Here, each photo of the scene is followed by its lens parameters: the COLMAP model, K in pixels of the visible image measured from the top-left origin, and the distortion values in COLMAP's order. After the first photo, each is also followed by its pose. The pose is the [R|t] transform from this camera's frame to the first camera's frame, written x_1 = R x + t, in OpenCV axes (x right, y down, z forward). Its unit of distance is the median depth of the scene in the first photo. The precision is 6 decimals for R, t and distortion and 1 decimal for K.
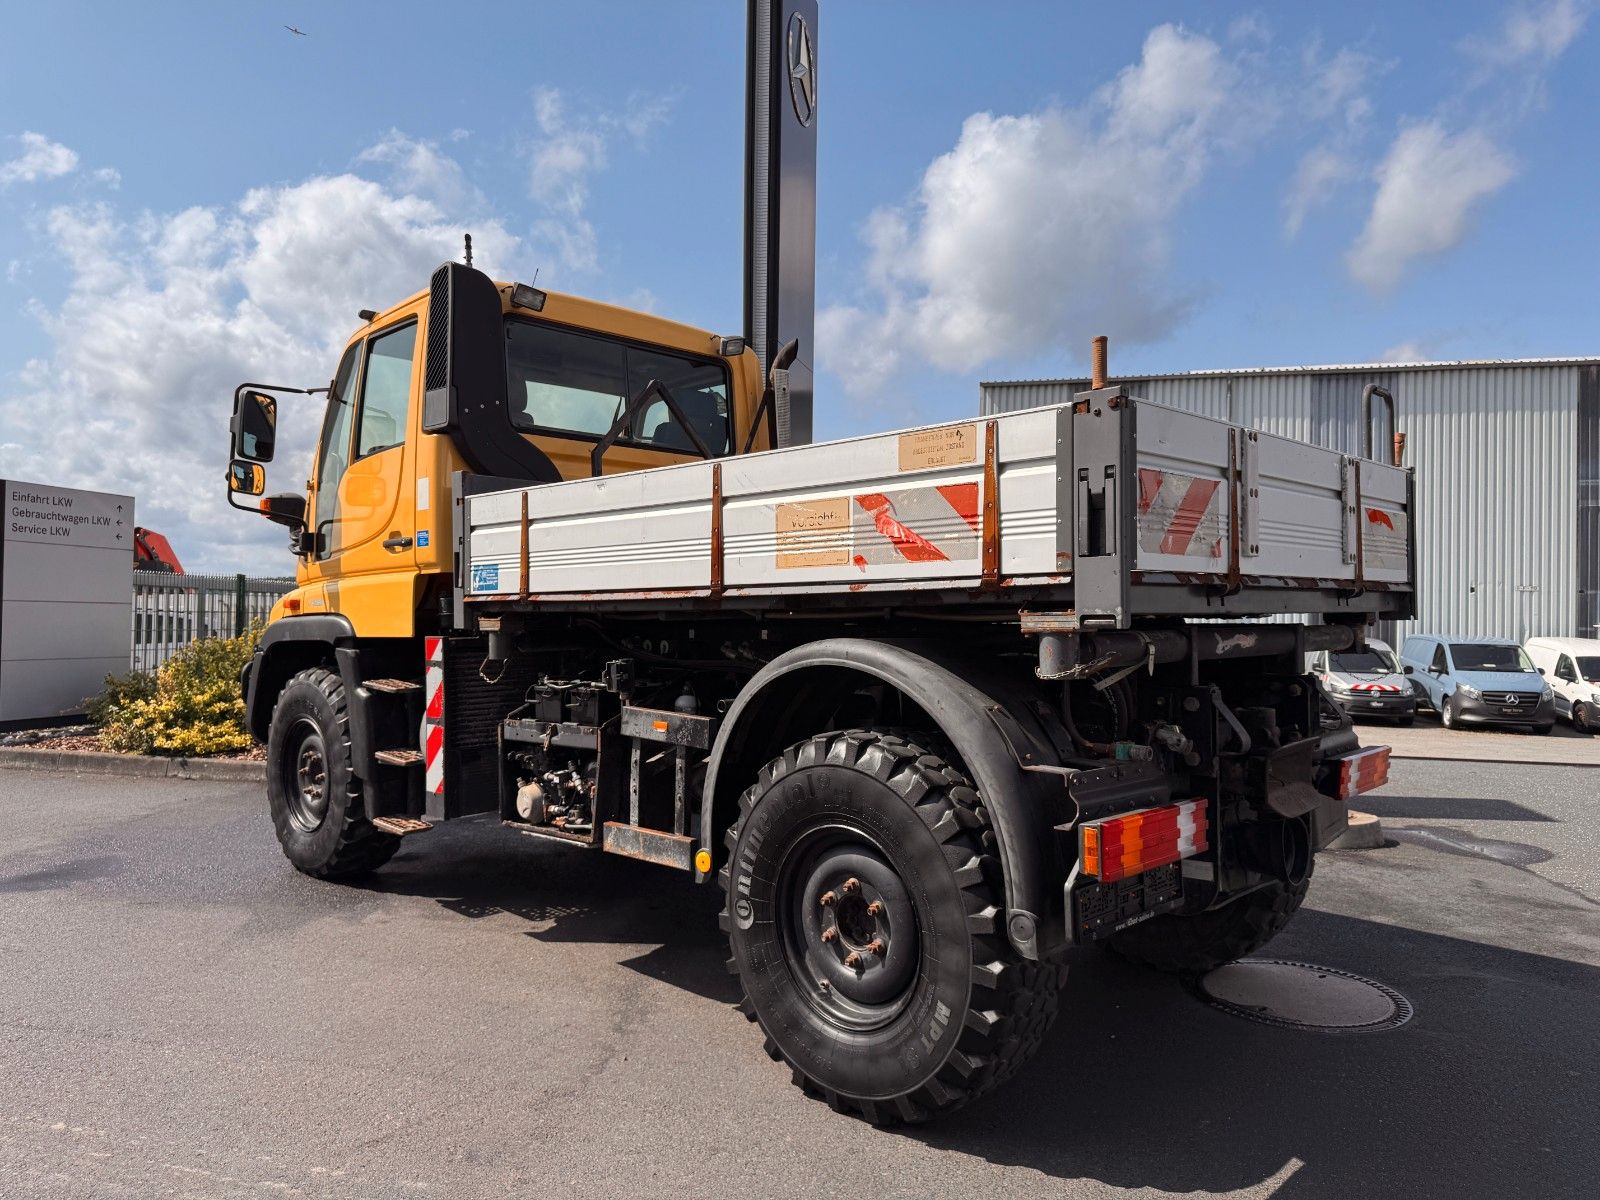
lens RADIAL K [[1110.8, 0, 802.0], [0, 1110.8, 604.6], [0, 0, 1]] dist [0.097615, -0.109766]
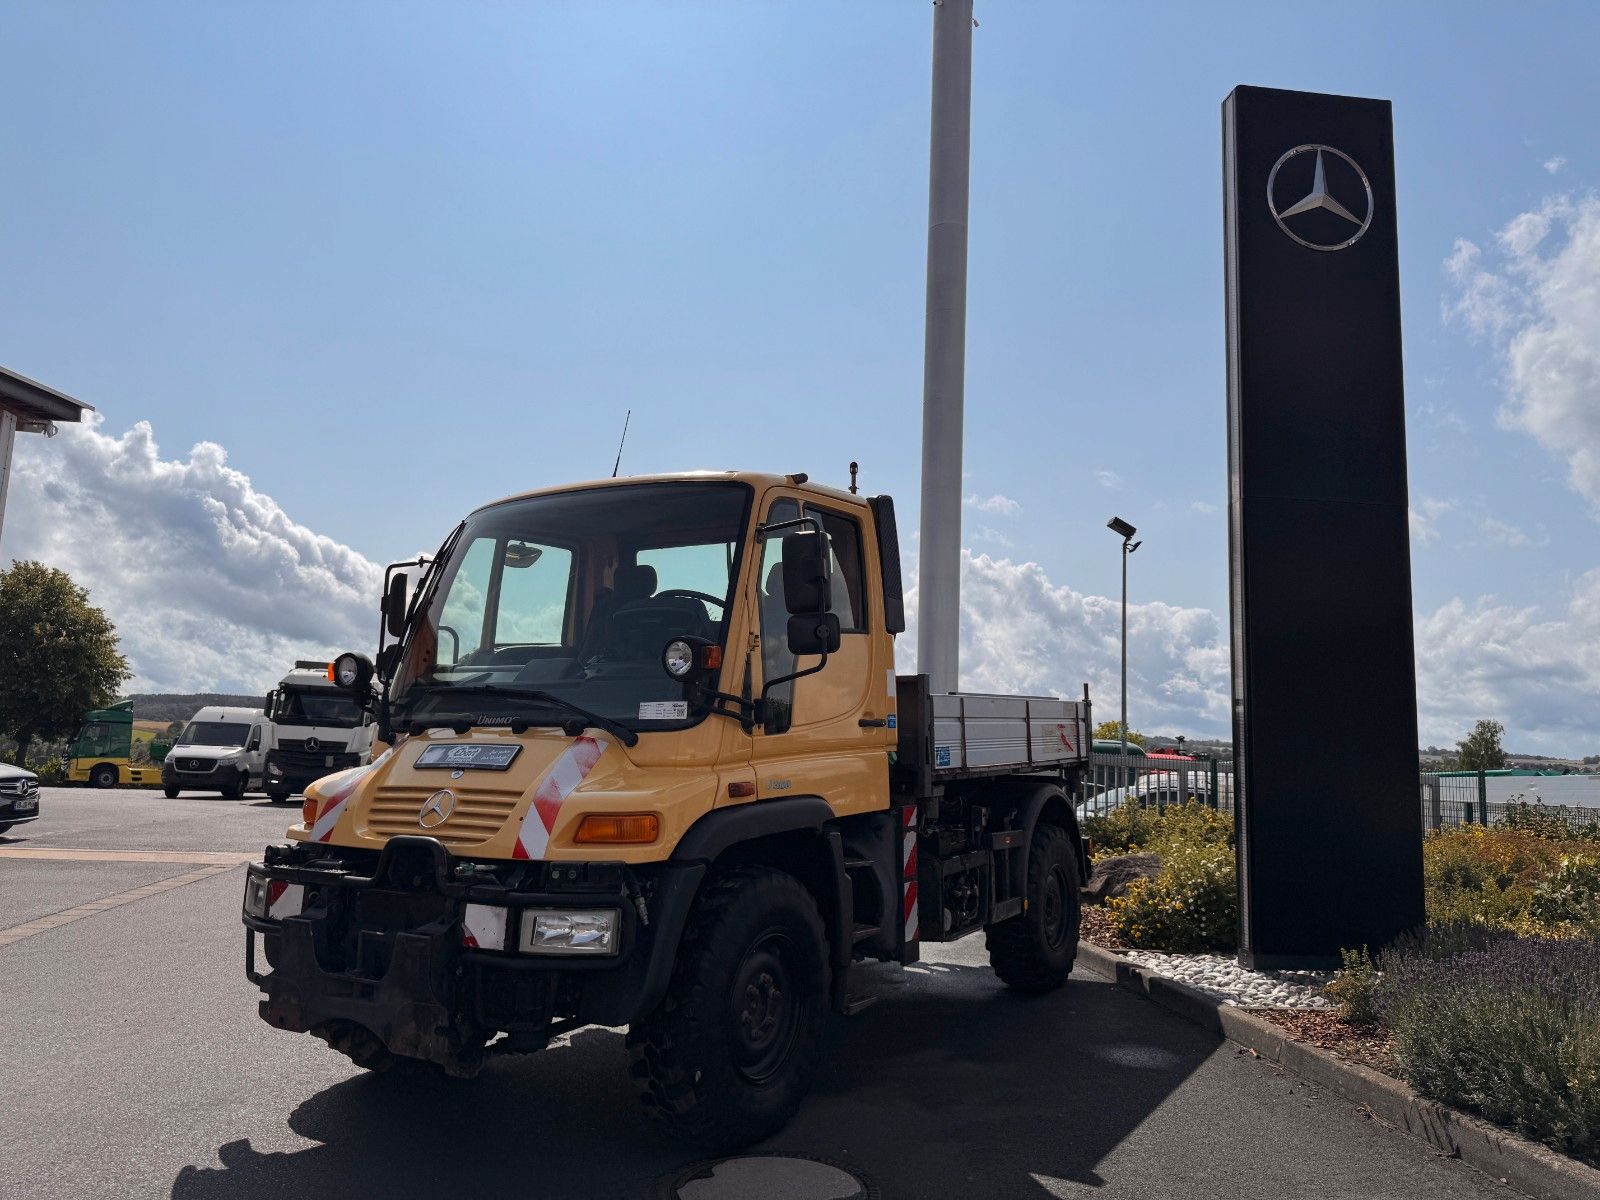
lens RADIAL K [[1110.8, 0, 802.0], [0, 1110.8, 604.6], [0, 0, 1]] dist [0.097615, -0.109766]
pose [[-0.219615, 0.111741, 0.969166, -1.675282], [-0.007942, 0.993181, -0.116310, -0.051645], [-0.975554, -0.033240, -0.217230, 1.556753]]
